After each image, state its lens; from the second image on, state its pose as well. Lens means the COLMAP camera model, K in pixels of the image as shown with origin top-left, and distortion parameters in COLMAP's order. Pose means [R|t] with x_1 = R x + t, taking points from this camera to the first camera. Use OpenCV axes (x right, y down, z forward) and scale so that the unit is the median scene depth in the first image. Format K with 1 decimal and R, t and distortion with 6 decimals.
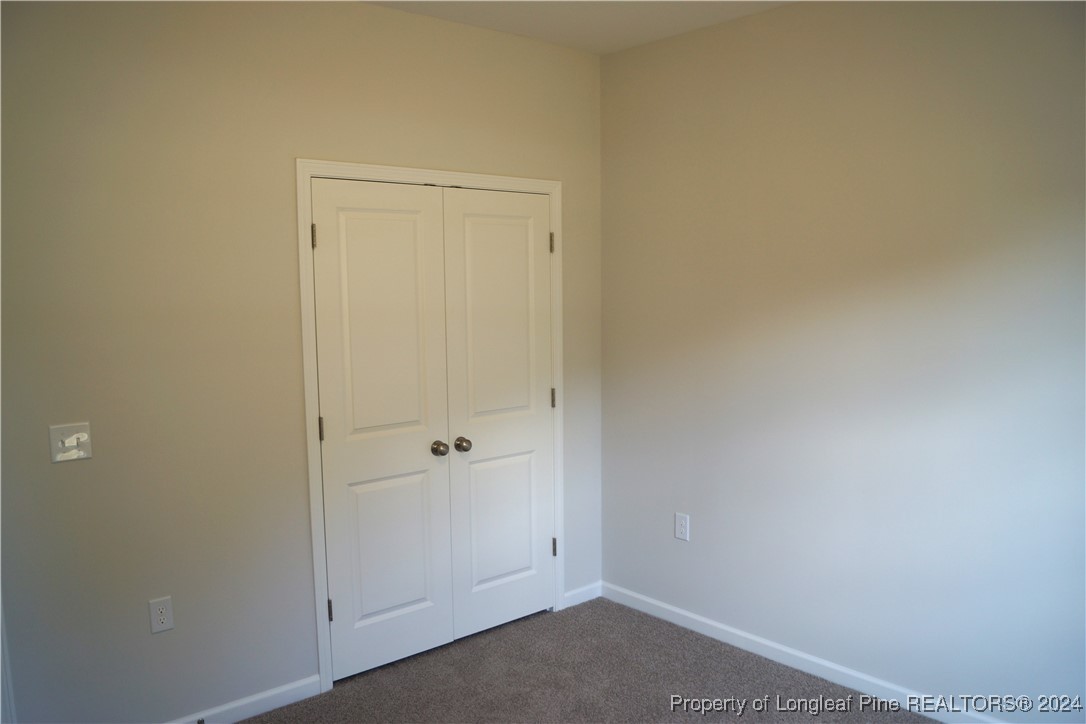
lens RADIAL K [[782.9, 0, 543.0], [0, 782.9, 362.0], [0, 0, 1]] dist [-0.067728, 0.001064]
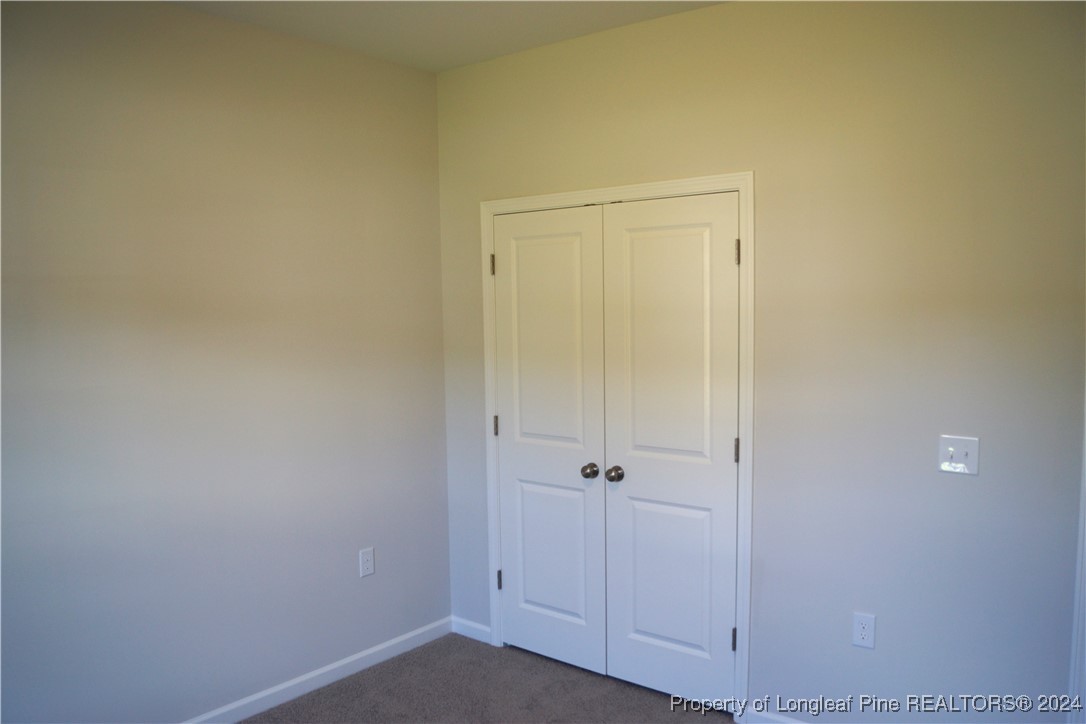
lens RADIAL K [[839.9, 0, 542.1], [0, 839.9, 378.4], [0, 0, 1]] dist [-0.081332, 0.010949]
pose [[0.209595, 0.097179, -0.972947, 0.874534], [-0.090645, 0.992695, 0.079625, -0.084460], [0.973578, 0.071504, 0.216873, 0.702739]]
